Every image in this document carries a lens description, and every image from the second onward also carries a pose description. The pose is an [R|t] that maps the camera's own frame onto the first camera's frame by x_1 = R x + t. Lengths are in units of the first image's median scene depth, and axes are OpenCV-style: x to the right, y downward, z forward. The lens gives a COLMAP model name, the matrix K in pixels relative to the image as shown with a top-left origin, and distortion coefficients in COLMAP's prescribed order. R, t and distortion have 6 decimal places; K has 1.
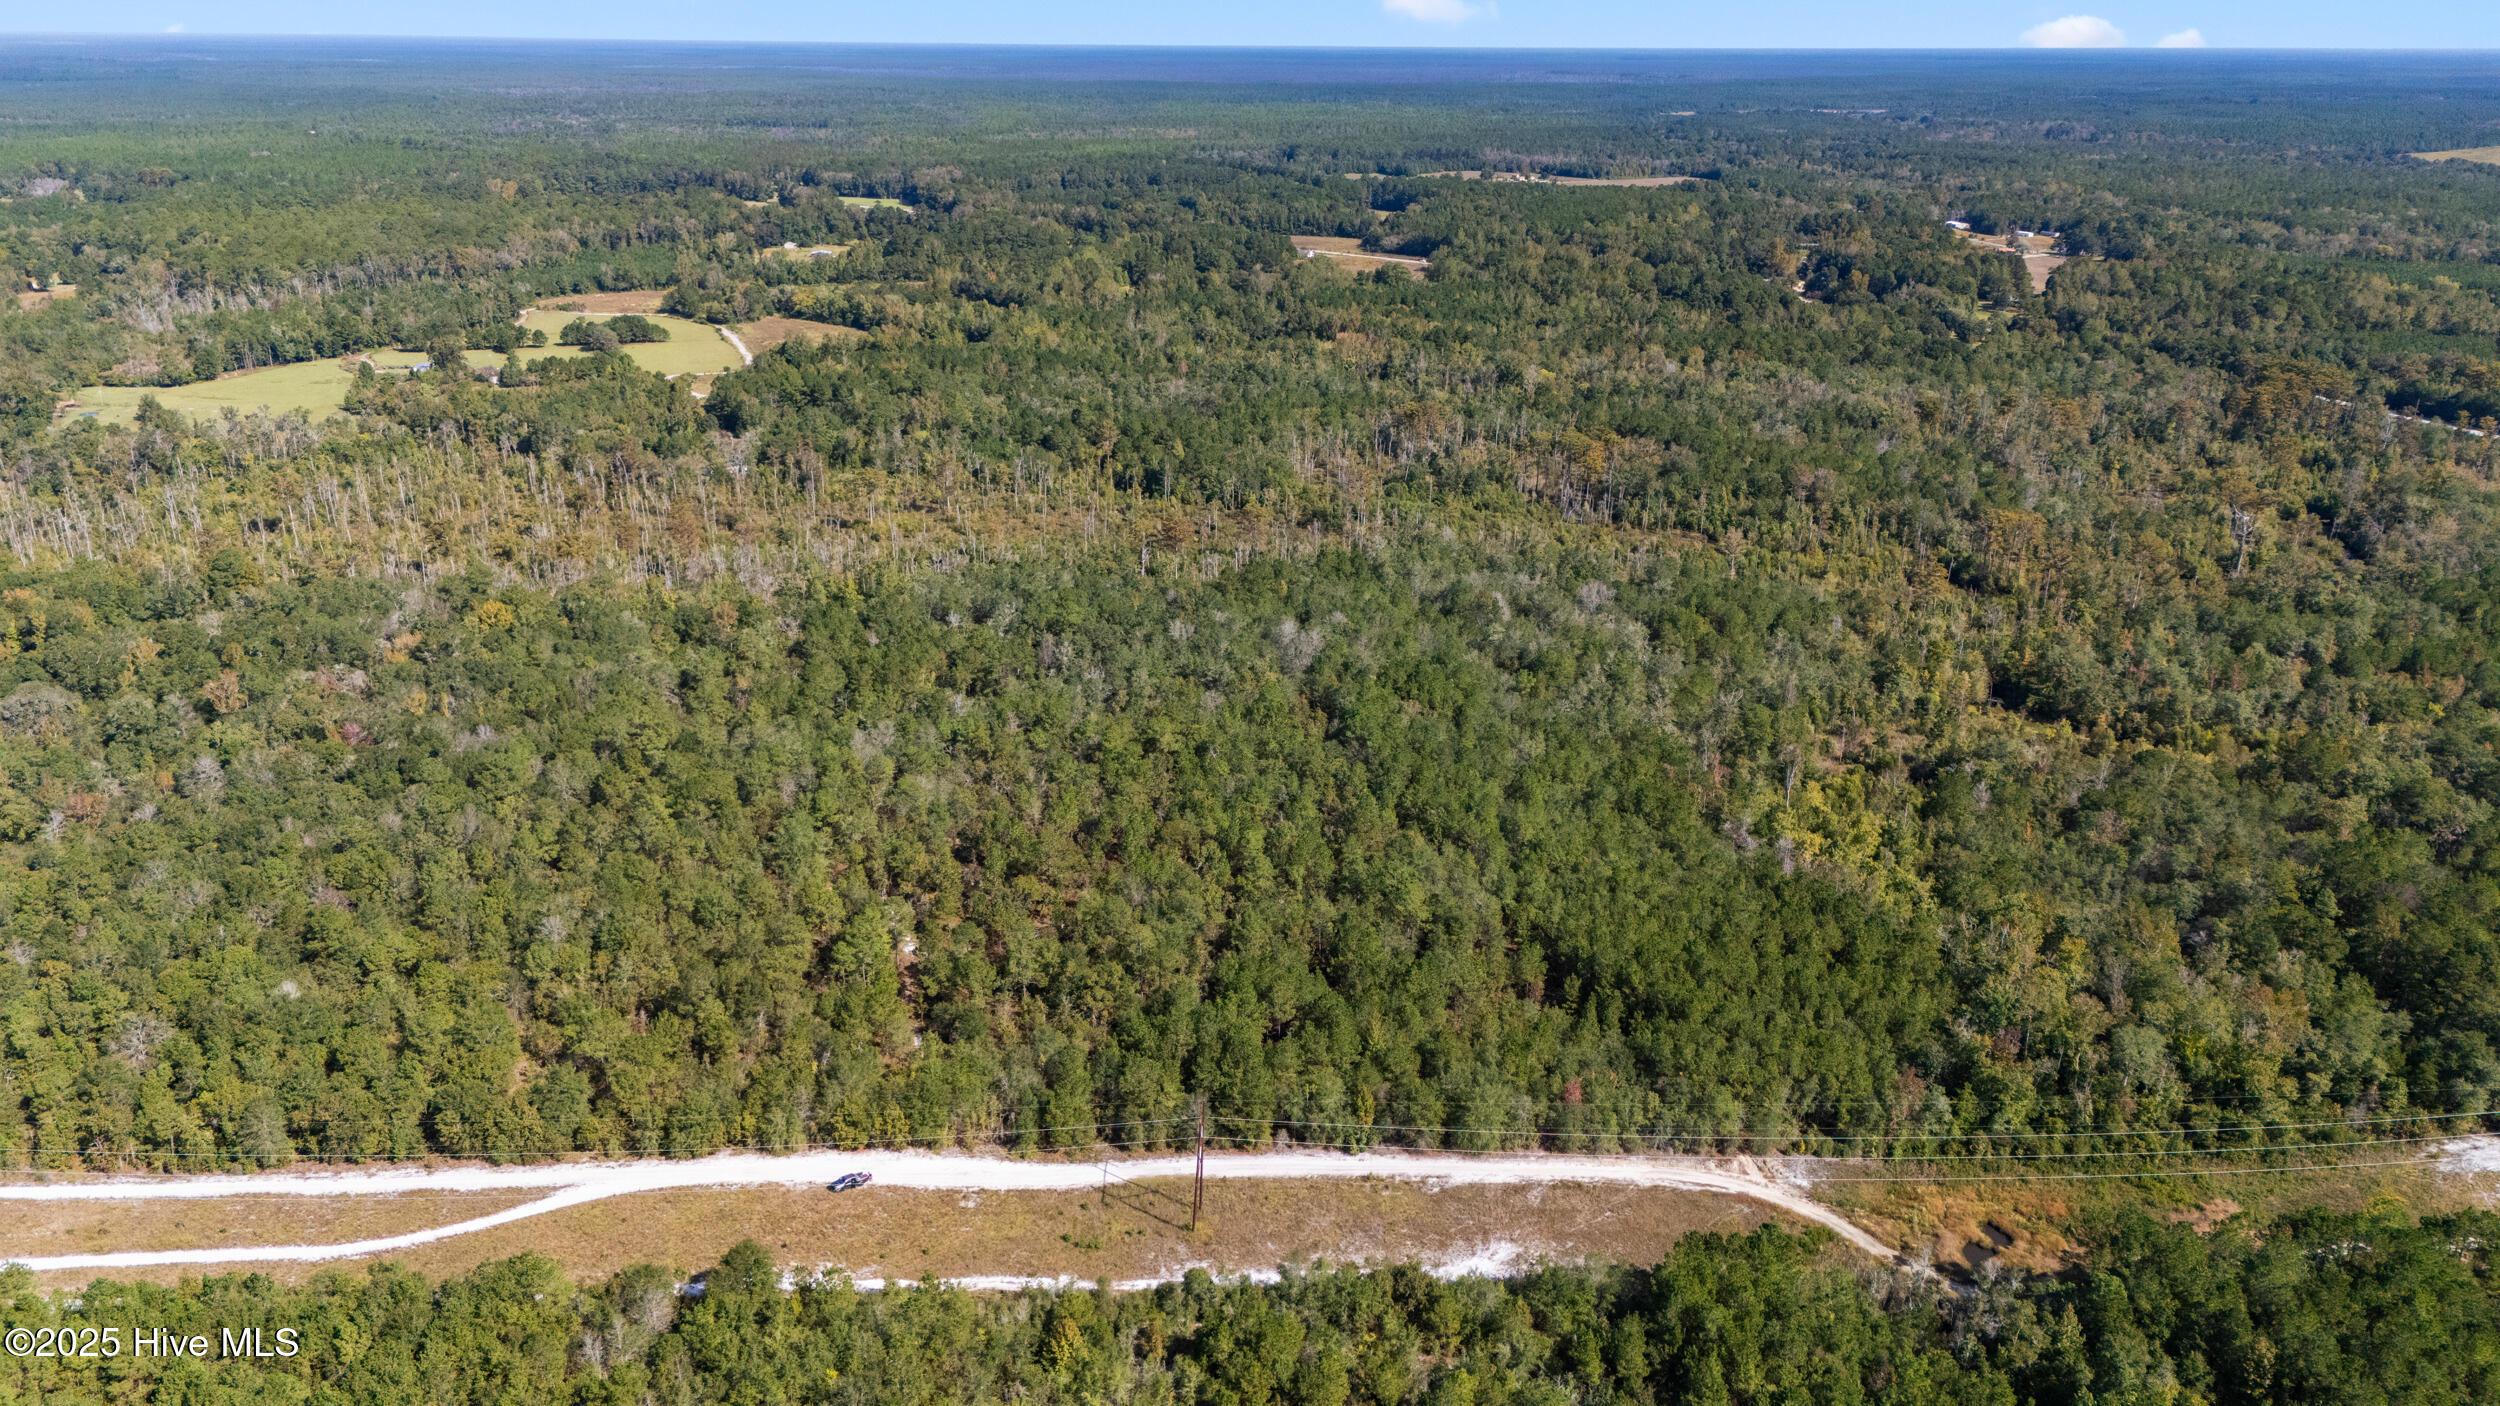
lens RADIAL K [[1826.2, 0, 1250.0], [0, 1826.2, 703.0], [0, 0, 1]] dist [0.070066, -0.060296]
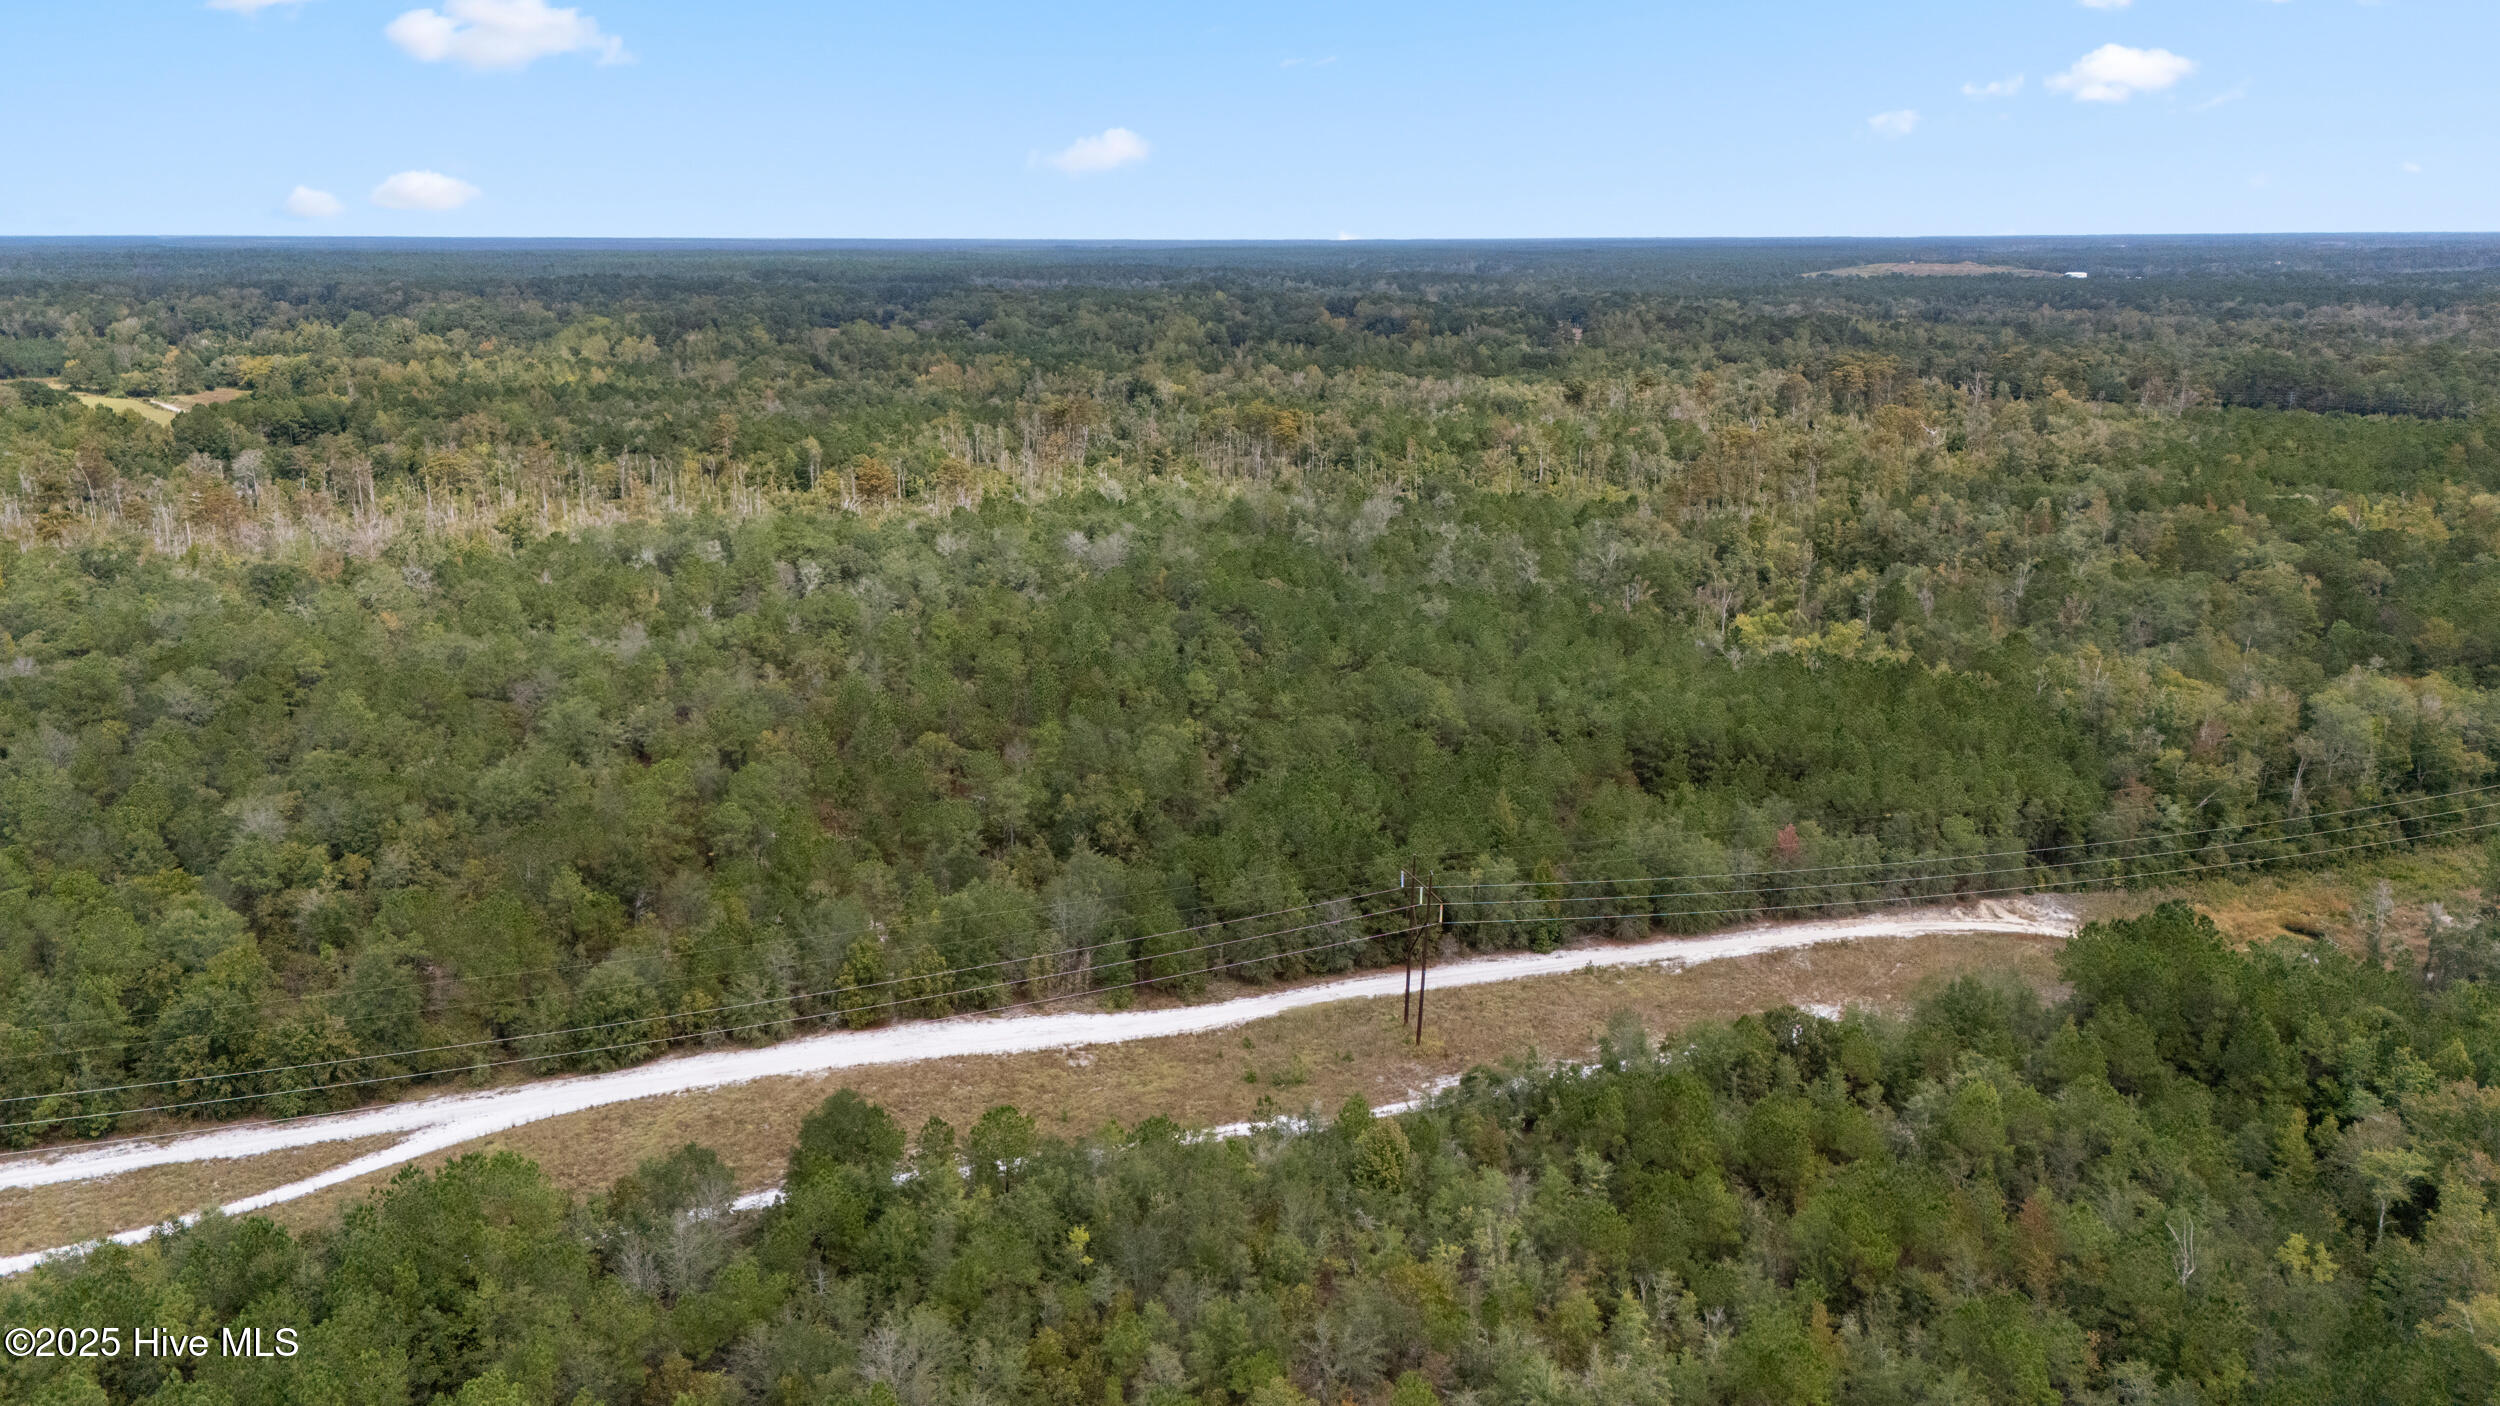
lens RADIAL K [[1854.5, 0, 1224.6], [0, 1854.5, 701.0], [0, 0, 1]] dist [0.072702, -0.062342]
pose [[0.955573, -0.078885, 0.284003, -0.214000], [0.110054, 0.989327, -0.095499, 0.159766], [-0.273438, 0.122512, 0.954056, 0.242505]]
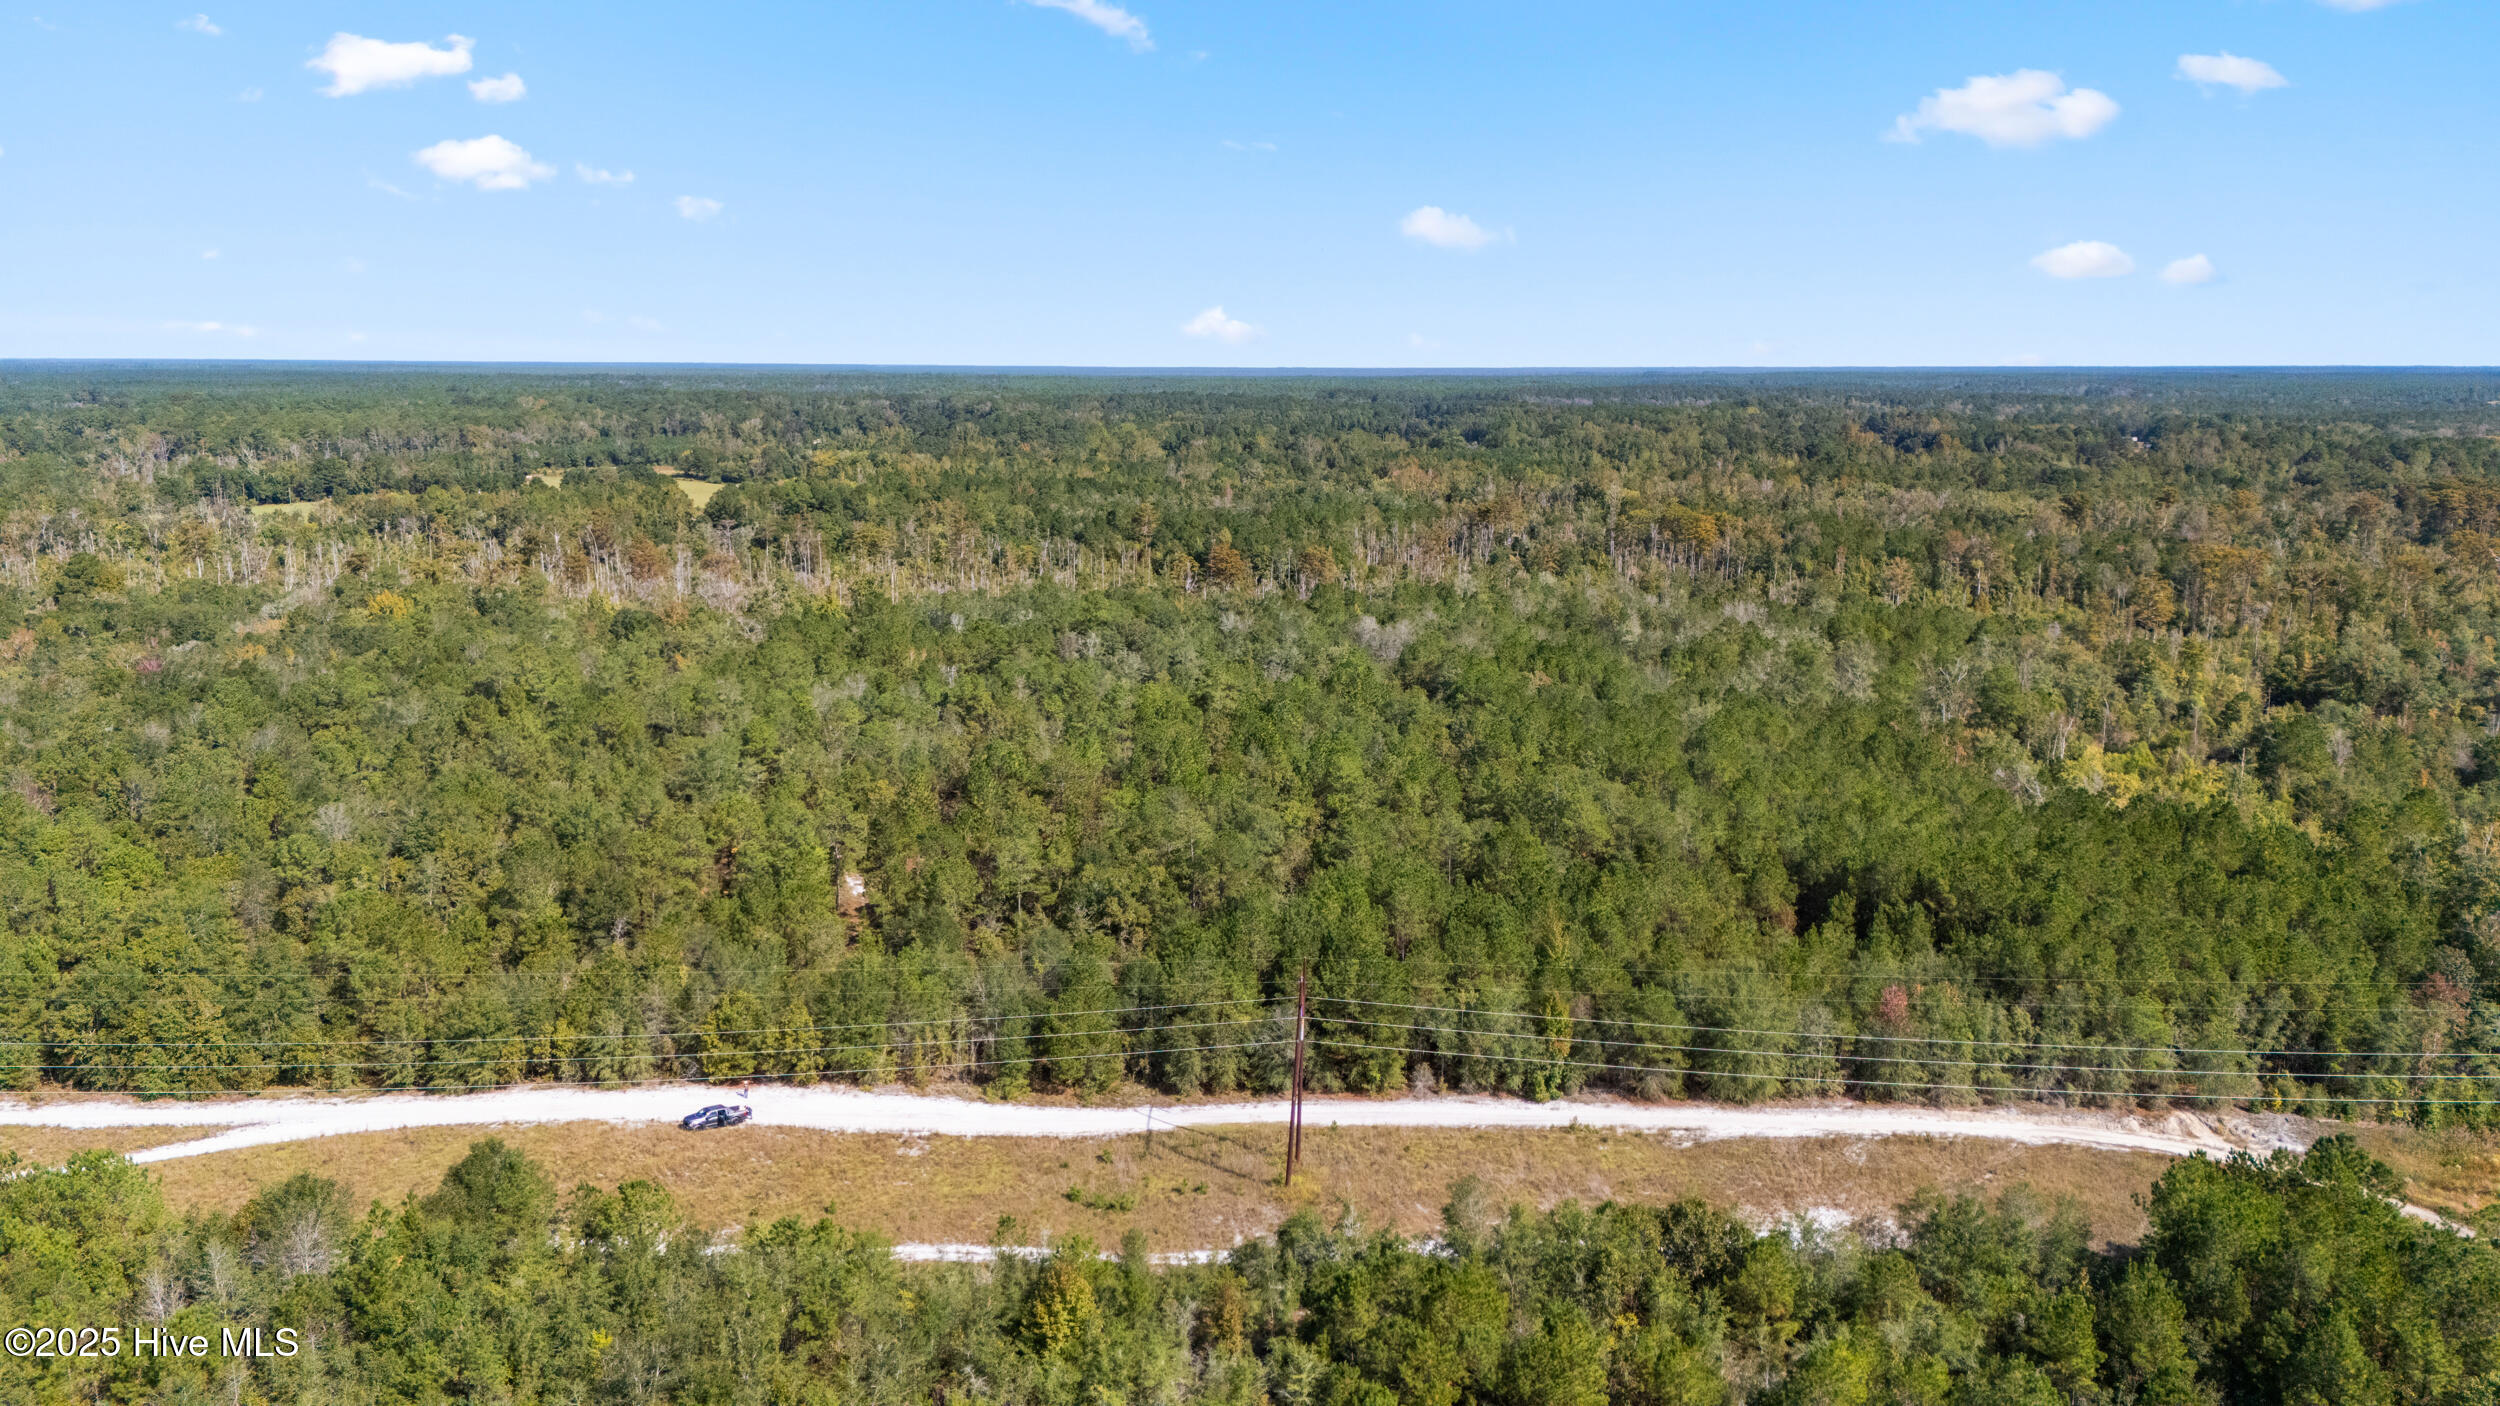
lens RADIAL K [[1806.8, 0, 1250.0], [0, 1806.8, 703.0], [0, 0, 1]] dist [0.074051, -0.067986]
pose [[0.999862, 0.000861, -0.016615, -0.024579], [-0.003711, 0.985043, -0.172271, 0.172877], [0.016218, 0.172309, 0.984909, 0.294847]]
